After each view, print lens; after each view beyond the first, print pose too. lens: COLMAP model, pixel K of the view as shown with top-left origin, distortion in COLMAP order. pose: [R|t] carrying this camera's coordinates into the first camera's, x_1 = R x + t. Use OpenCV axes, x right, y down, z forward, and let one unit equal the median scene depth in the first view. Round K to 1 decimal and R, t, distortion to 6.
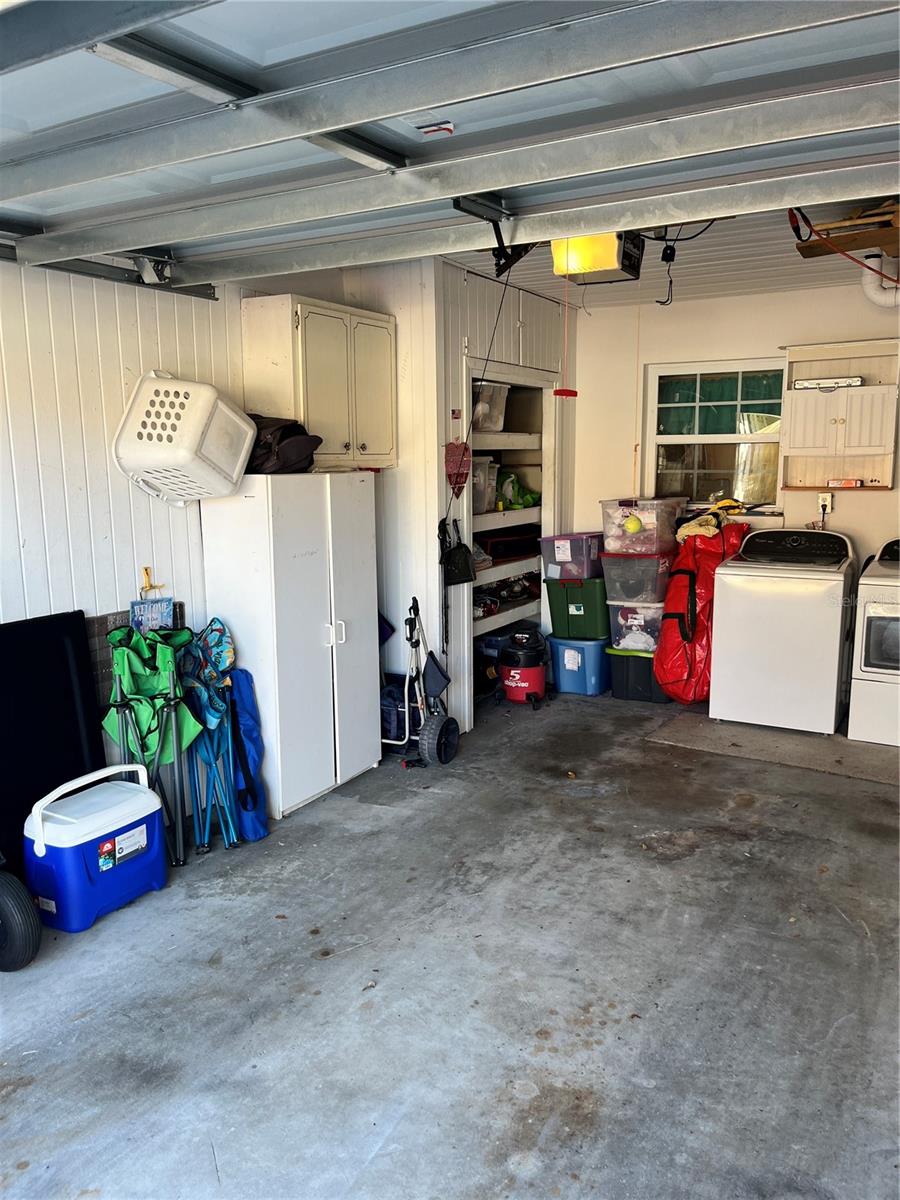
lens RADIAL K [[906.1, 0, 453.7], [0, 906.1, 603.2], [0, 0, 1]] dist [0.062353, -0.087256]
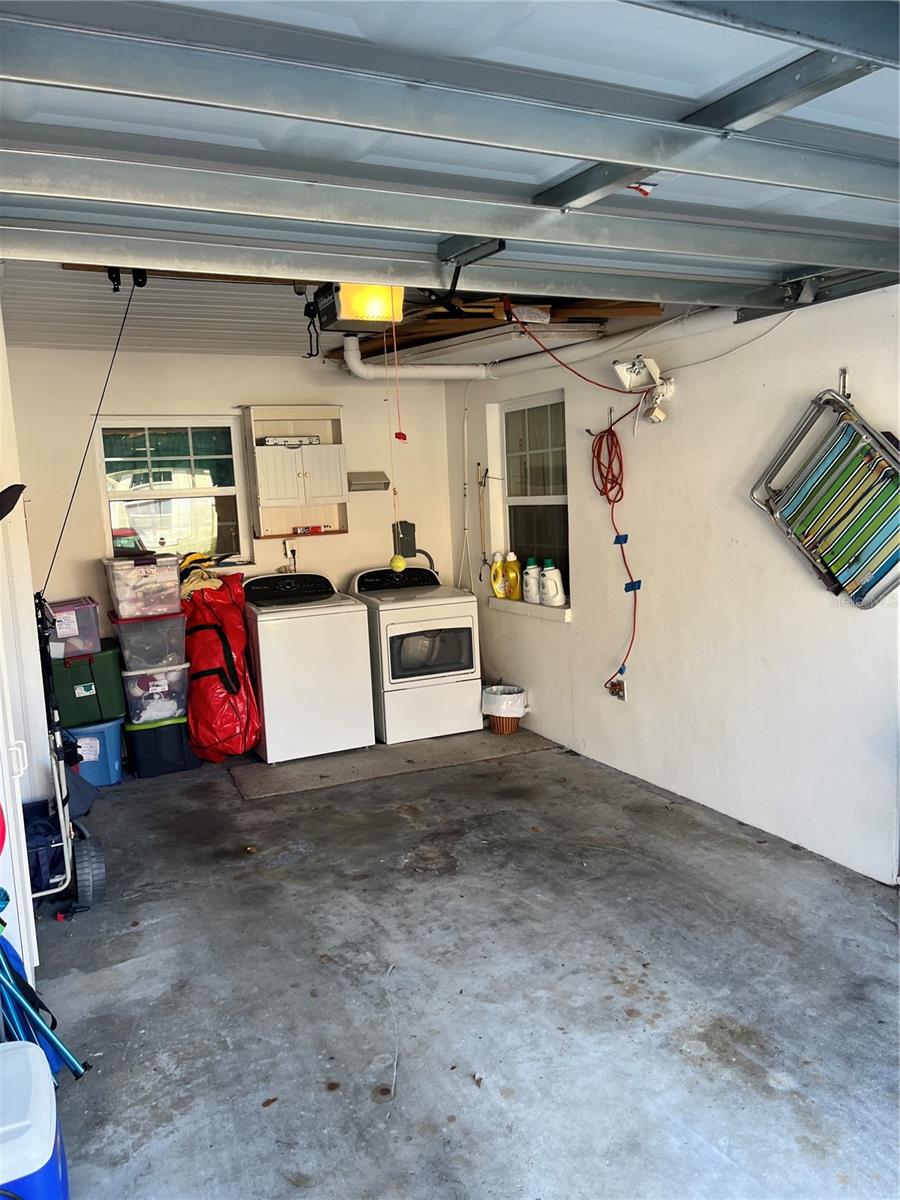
lens RADIAL K [[906.1, 0, 455.0], [0, 906.1, 611.1], [0, 0, 1]] dist [0.062353, -0.087256]
pose [[0.563100, -0.123531, 0.817104, -0.548122], [0.175267, 0.984123, 0.027998, -0.044391], [-0.807589, 0.127446, 0.575811, 0.308204]]
